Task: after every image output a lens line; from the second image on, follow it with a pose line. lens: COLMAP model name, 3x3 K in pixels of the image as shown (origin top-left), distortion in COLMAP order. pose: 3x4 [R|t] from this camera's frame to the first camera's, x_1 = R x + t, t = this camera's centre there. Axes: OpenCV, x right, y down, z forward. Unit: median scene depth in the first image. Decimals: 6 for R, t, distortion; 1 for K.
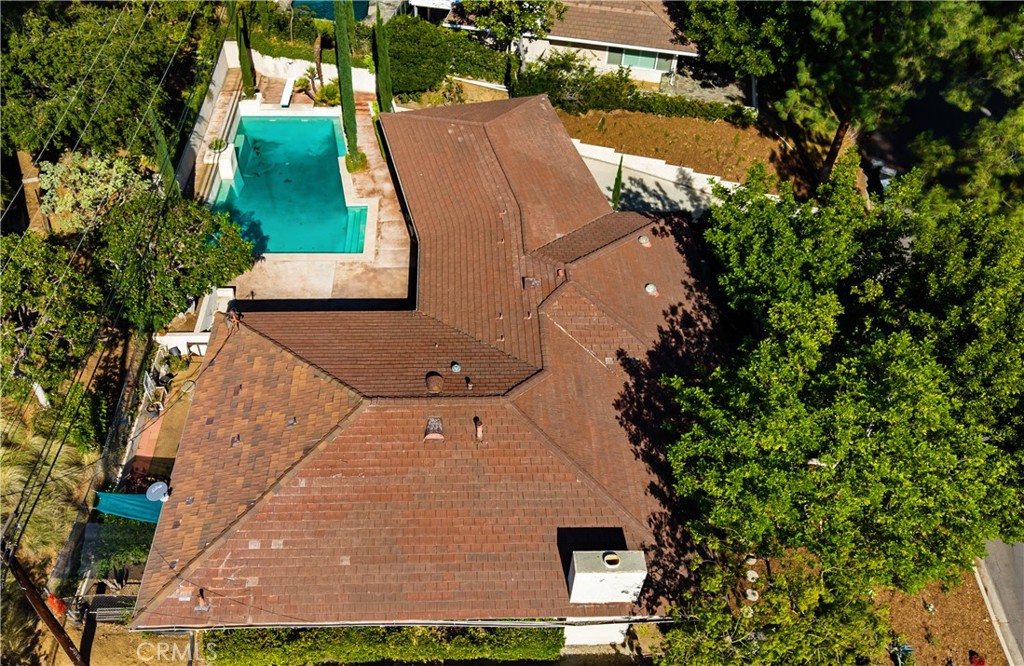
lens RADIAL K [[870.7, 0, 512.0], [0, 870.7, 333.0], [0, 0, 1]] dist [0.101536, 0.002338]
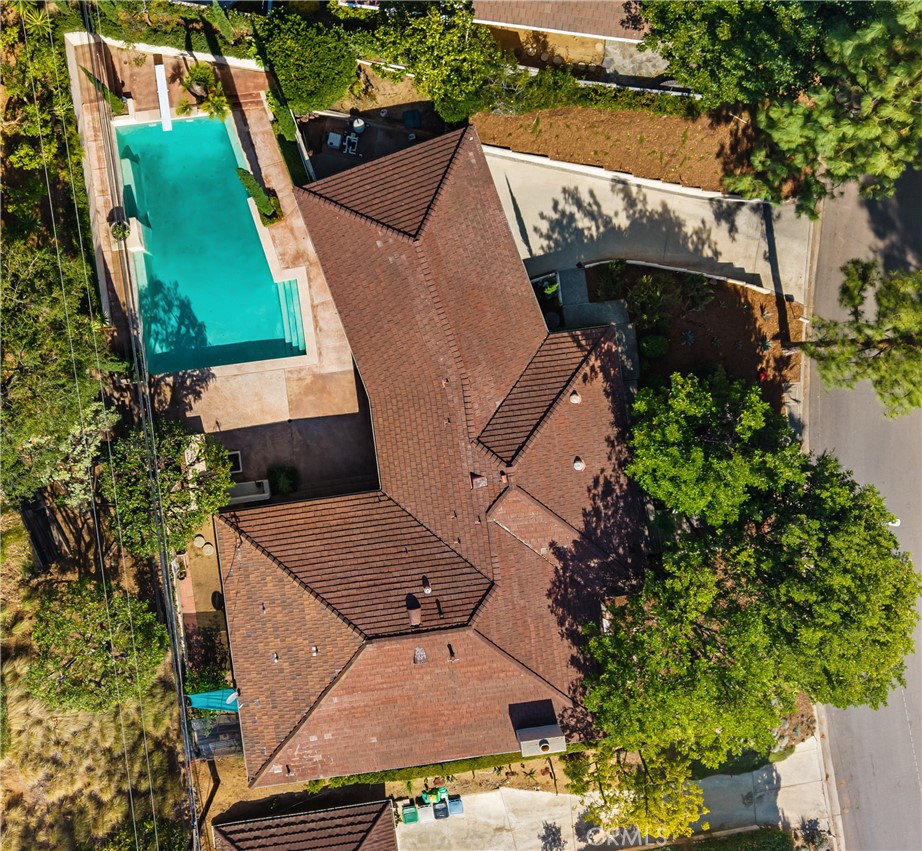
lens RADIAL K [[1011.3, 0, 461.0], [0, 1011.3, 425.5], [0, 0, 1]] dist [0.155800, -0.033652]
pose [[0.996470, -0.076515, 0.034553, -0.037155], [0.027253, 0.684078, 0.728900, -0.951043], [-0.079408, -0.725385, 0.683748, 0.100802]]
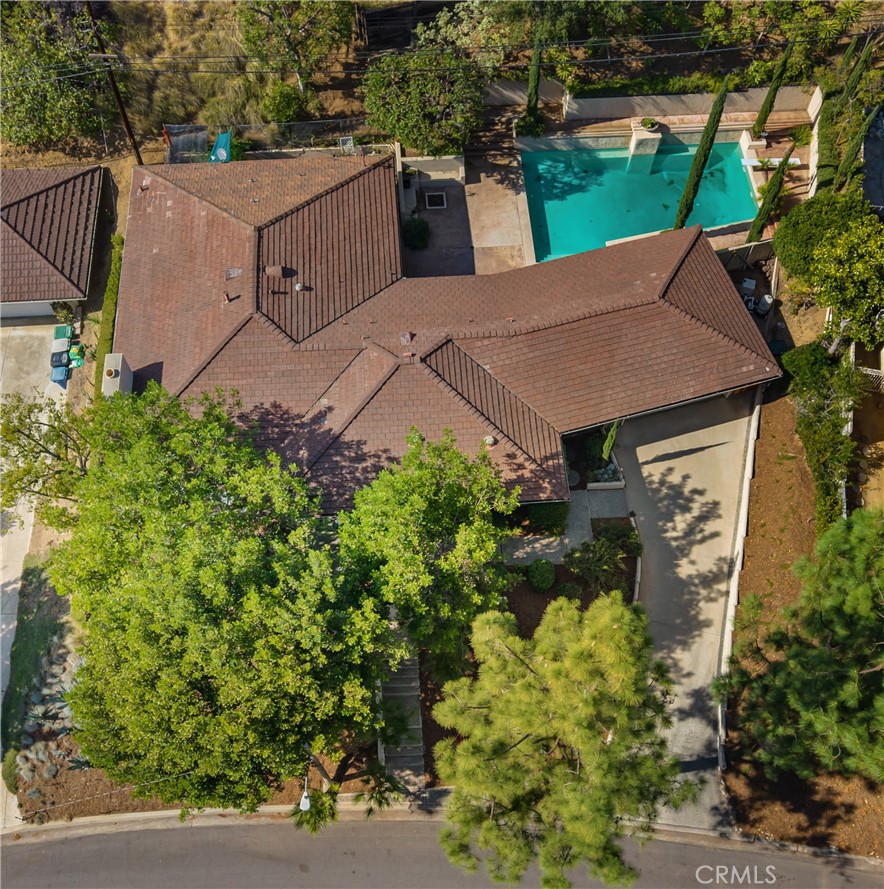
lens RADIAL K [[978.7, 0, 425.4], [0, 978.7, 497.6], [0, 0, 1]] dist [0.139227, -0.036566]
pose [[0.012380, 0.873957, -0.485846, 0.696008], [-0.710742, 0.349460, 0.610511, -0.662656], [0.703344, 0.337753, 0.625484, 0.254254]]
